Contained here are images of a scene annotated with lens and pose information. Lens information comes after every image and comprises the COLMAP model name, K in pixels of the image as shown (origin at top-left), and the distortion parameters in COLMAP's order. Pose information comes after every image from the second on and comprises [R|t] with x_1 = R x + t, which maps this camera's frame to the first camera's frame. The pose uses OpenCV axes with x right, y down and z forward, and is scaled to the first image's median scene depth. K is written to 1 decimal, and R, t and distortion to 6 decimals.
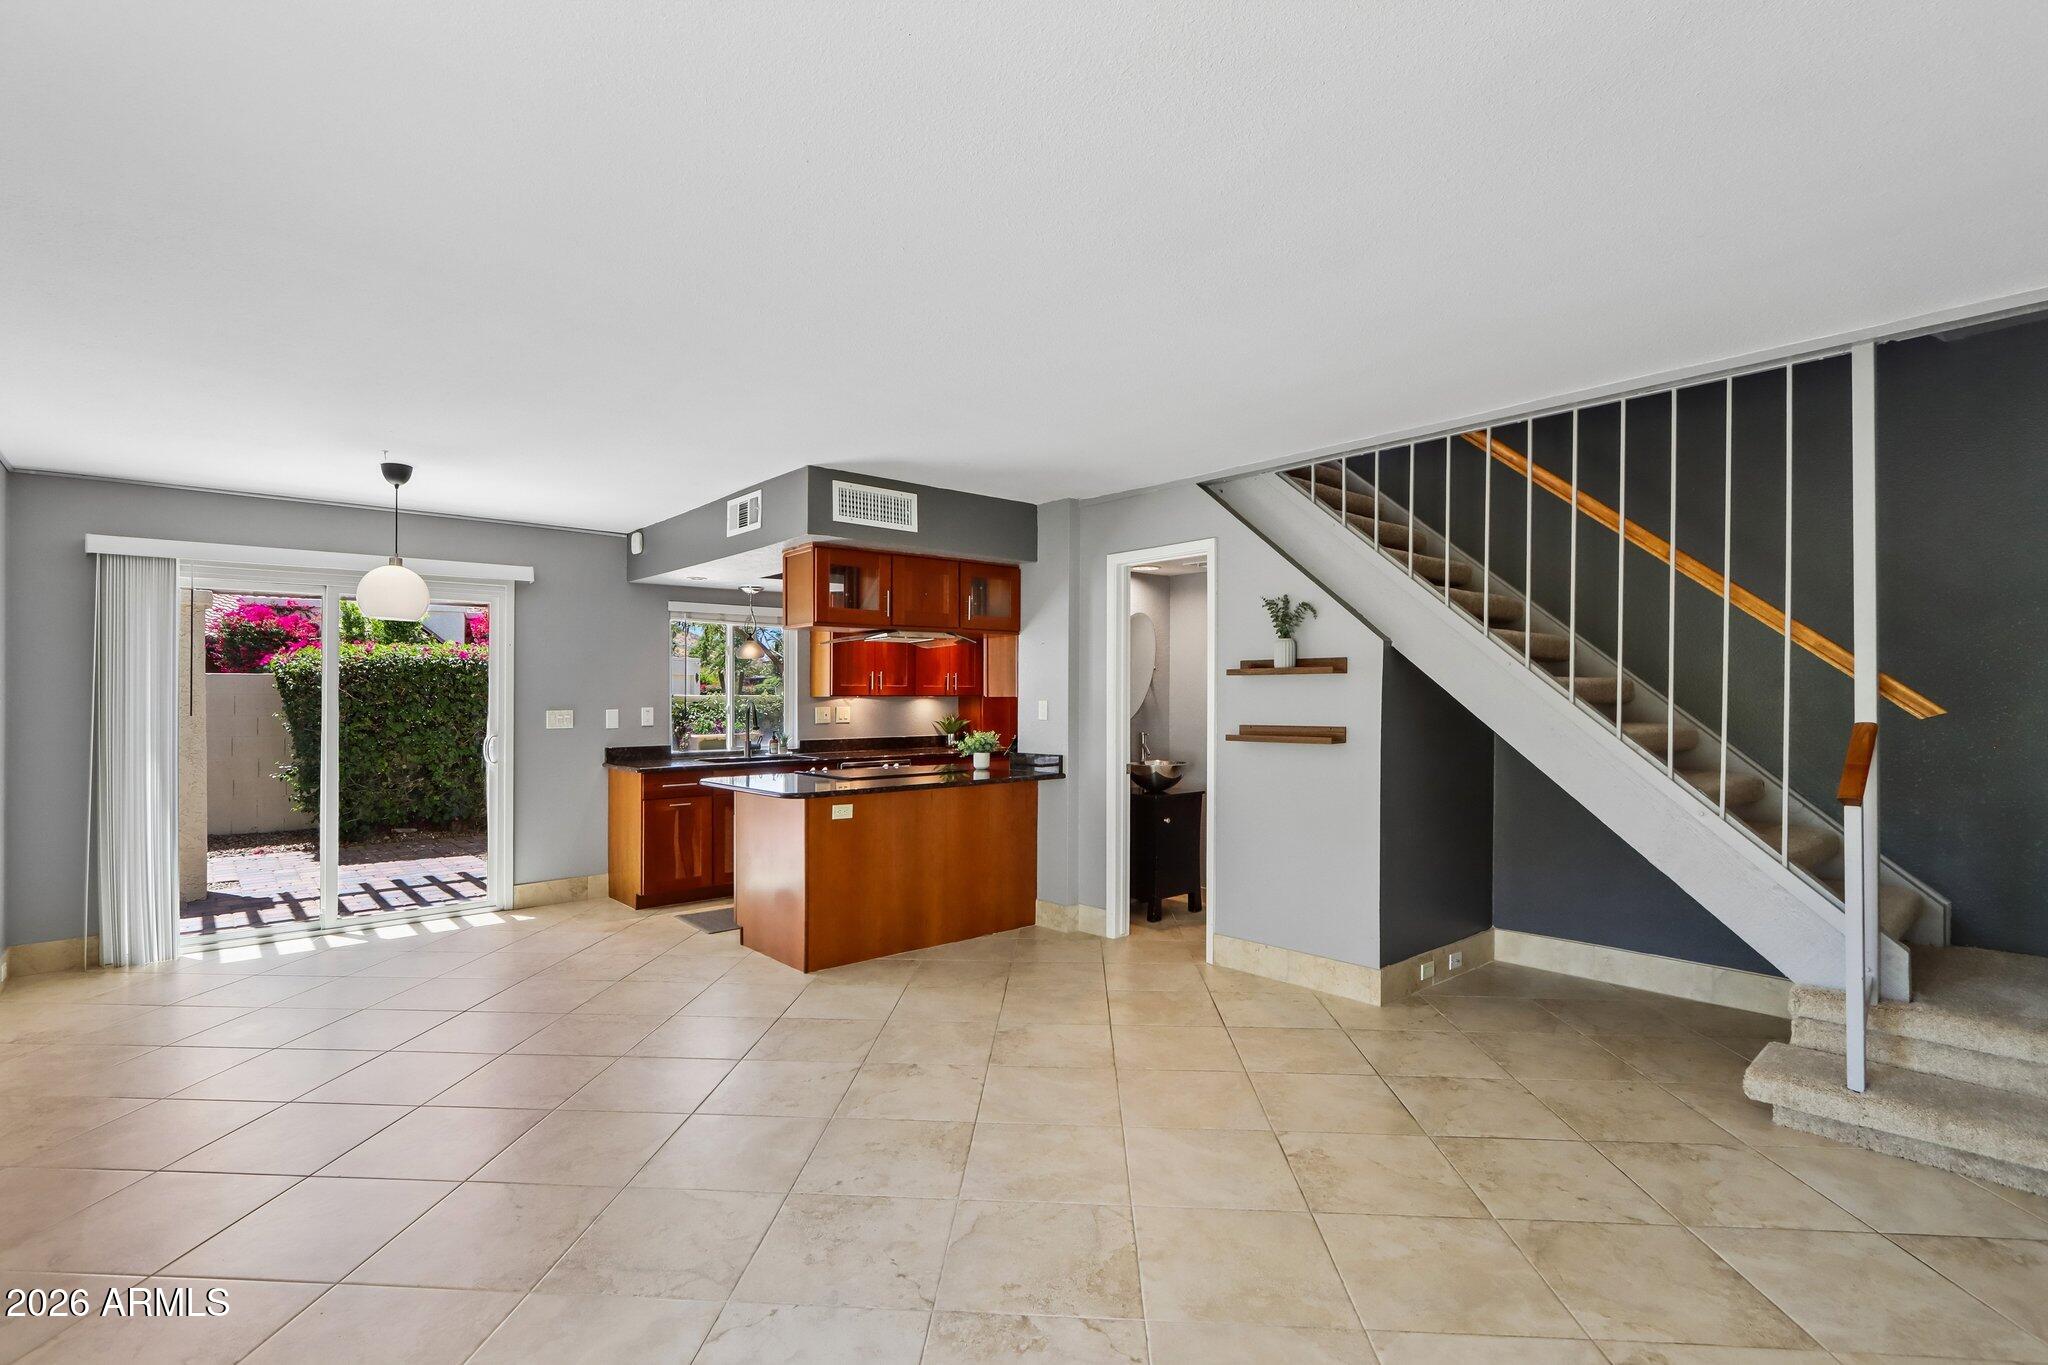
lens RADIAL K [[957.7, 0, 1014.0], [0, 957.7, 700.0], [0, 0, 1]] dist [-0.006096, 0.000167]
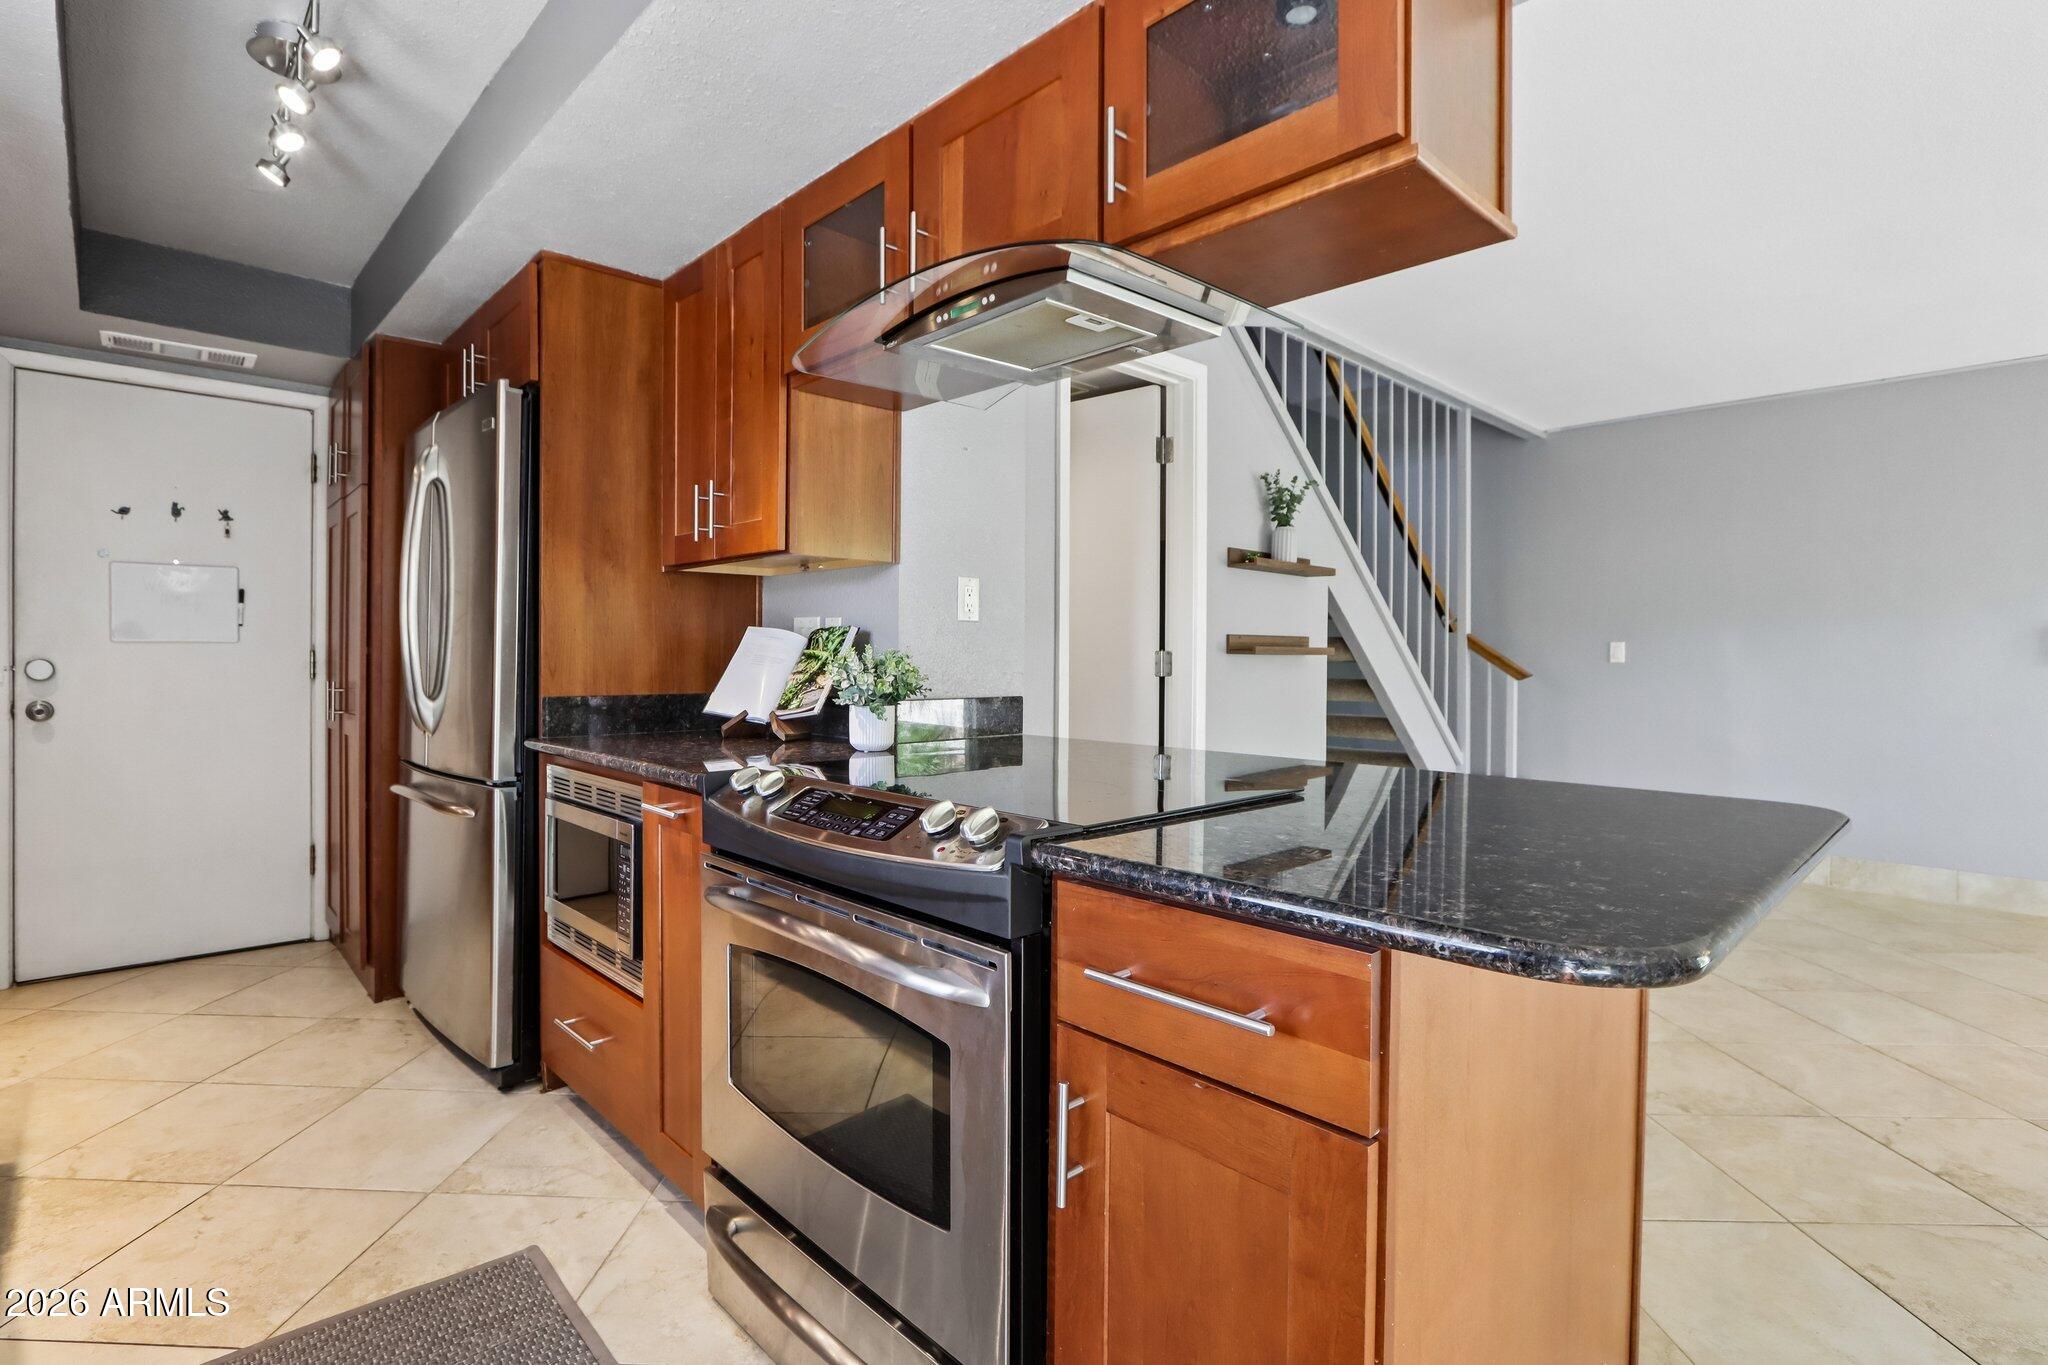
lens RADIAL K [[957.7, 0, 1003.3], [0, 957.7, 668.2], [0, 0, 1]] dist [-0.006096, 0.000167]
pose [[-0.040210, -0.018344, 0.999023, -0.343254], [-0.007564, 0.999808, 0.018054, 0.026889], [-0.999163, -0.006830, -0.040341, 0.790960]]
